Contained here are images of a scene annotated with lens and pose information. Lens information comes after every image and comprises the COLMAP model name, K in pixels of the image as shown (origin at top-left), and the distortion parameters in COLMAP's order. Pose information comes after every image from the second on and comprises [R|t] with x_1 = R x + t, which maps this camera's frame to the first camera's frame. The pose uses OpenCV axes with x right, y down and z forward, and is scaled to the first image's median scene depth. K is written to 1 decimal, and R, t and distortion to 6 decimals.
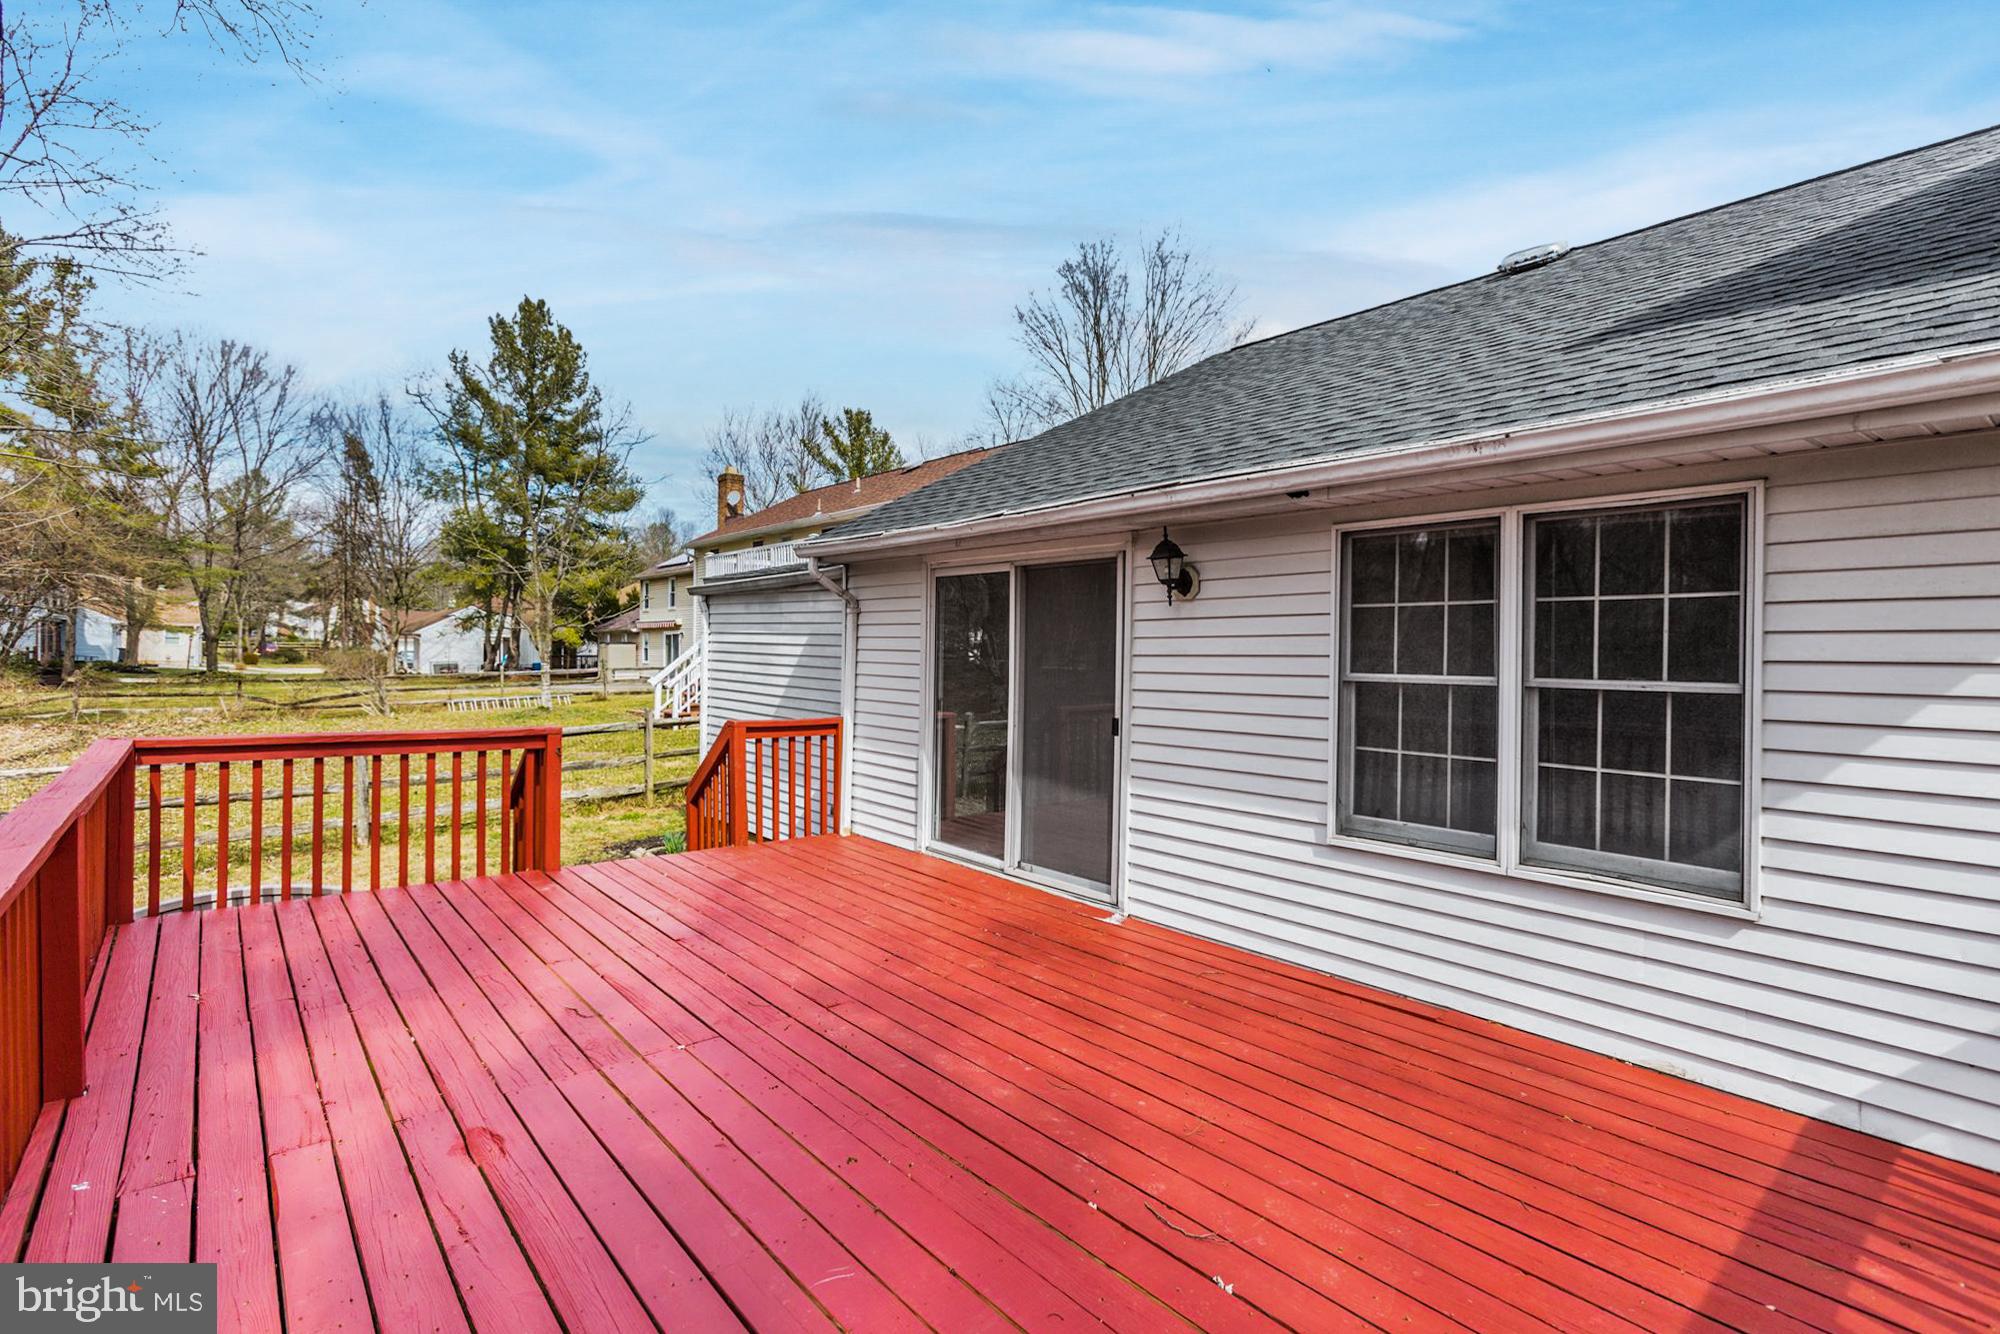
lens RADIAL K [[907.4, 0, 970.9], [0, 907.4, 654.5], [0, 0, 1]] dist [0.001160, 0.000319]
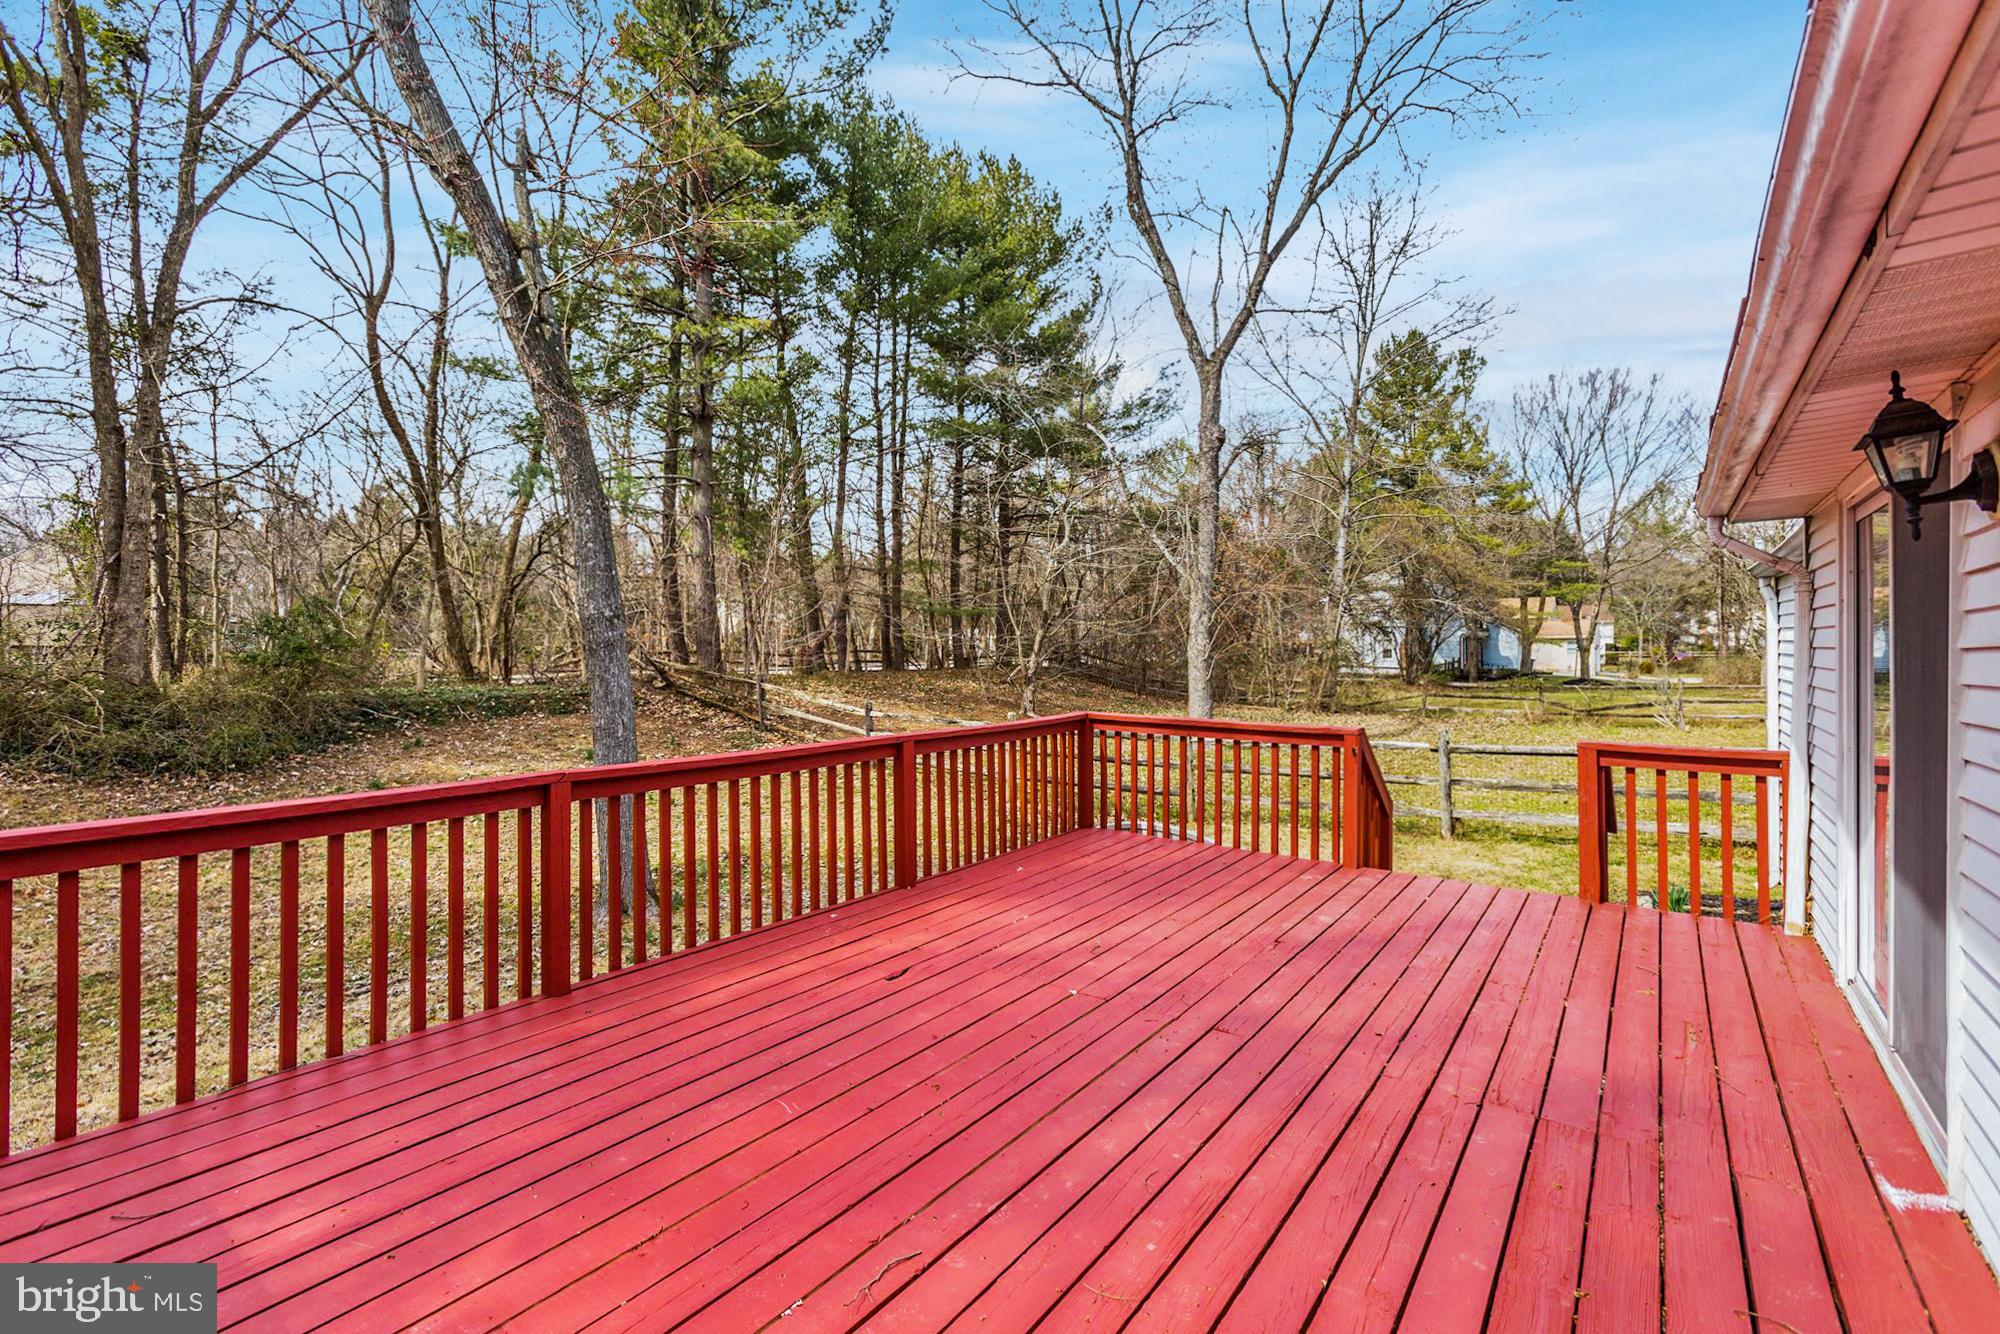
lens RADIAL K [[907.4, 0, 970.9], [0, 907.4, 654.5], [0, 0, 1]] dist [0.001160, 0.000319]
pose [[0.221110, -0.014942, -0.975134, 0.104429], [0.005307, 0.999886, -0.014118, 0.001647], [0.975234, -0.002054, 0.221164, 0.079820]]
